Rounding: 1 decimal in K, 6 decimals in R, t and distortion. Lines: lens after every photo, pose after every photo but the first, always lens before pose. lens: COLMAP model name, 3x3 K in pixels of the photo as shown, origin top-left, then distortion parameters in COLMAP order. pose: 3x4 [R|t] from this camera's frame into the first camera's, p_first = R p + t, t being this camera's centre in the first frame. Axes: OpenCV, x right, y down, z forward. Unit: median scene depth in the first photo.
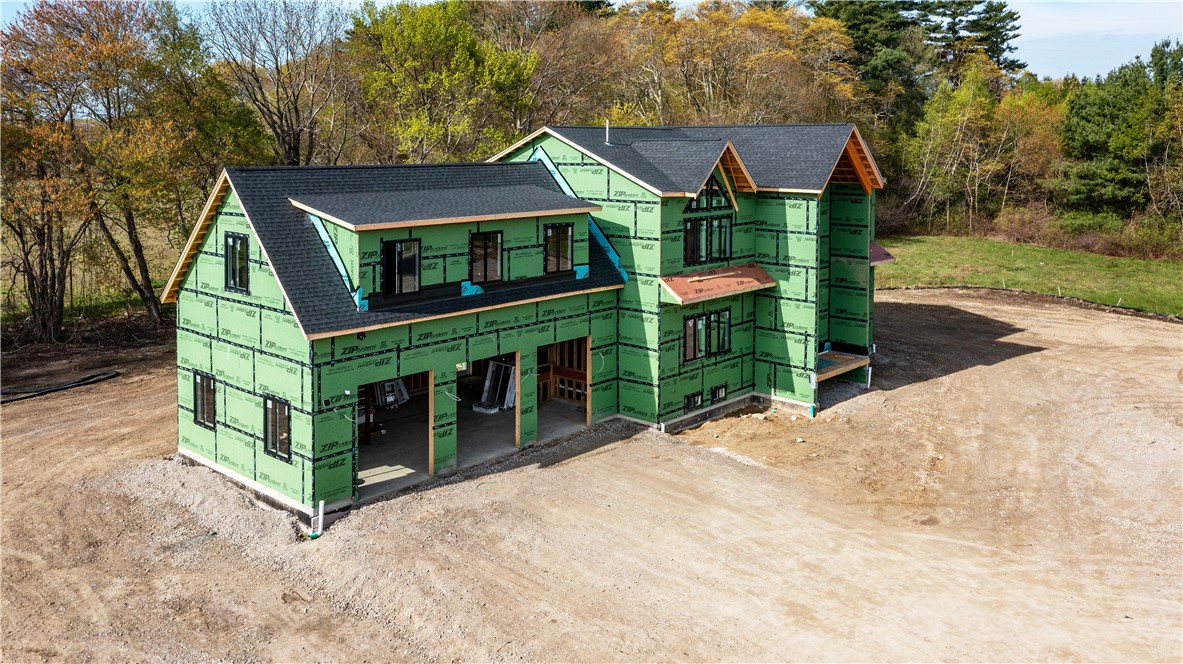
lens RADIAL K [[967.7, 0, 591.5], [0, 967.7, 332.0], [0, 0, 1]] dist [-0.006892, -0.002598]
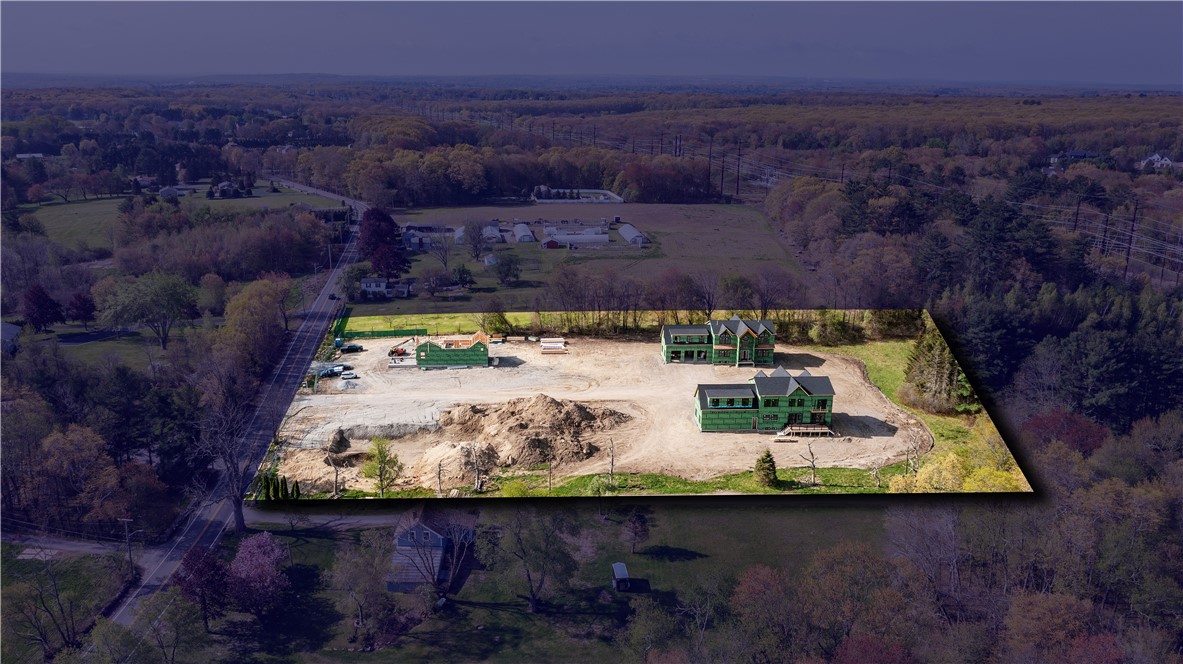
lens RADIAL K [[967.7, 0, 591.5], [0, 967.7, 332.0], [0, 0, 1]] dist [-0.006892, -0.002598]
pose [[0.707797, 0.205205, -0.675955, 4.855752], [-0.139294, 0.978634, 0.151237, -1.261023], [0.692547, -0.012889, 0.721258, -5.568201]]
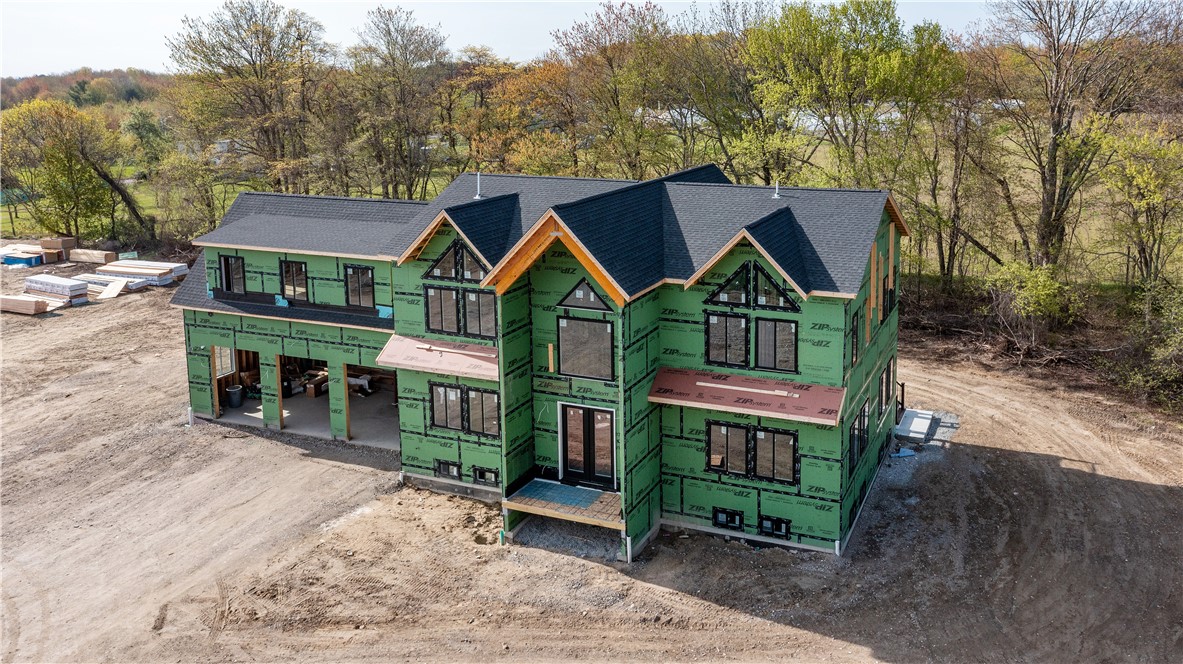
lens RADIAL K [[967.7, 0, 591.5], [0, 967.7, 332.0], [0, 0, 1]] dist [-0.006892, -0.002598]
pose [[0.315232, 0.247586, -0.916149, 1.126184], [-0.171940, 0.964293, 0.201435, -0.315491], [0.933309, 0.094024, 0.346546, 0.873109]]
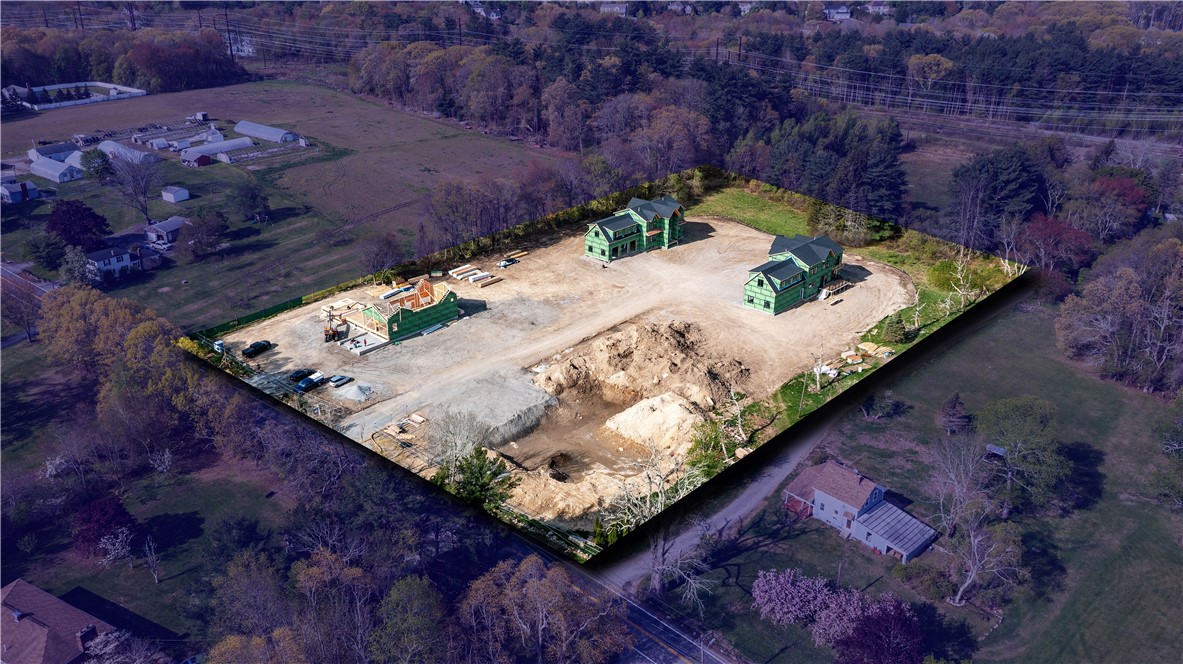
lens RADIAL K [[967.7, 0, 591.5], [0, 967.7, 332.0], [0, 0, 1]] dist [-0.006892, -0.002598]
pose [[0.999670, 0.024402, -0.007990, -0.294139], [-0.021710, 0.969428, 0.244412, -1.213645], [0.013710, -0.244158, 0.969639, -6.960825]]
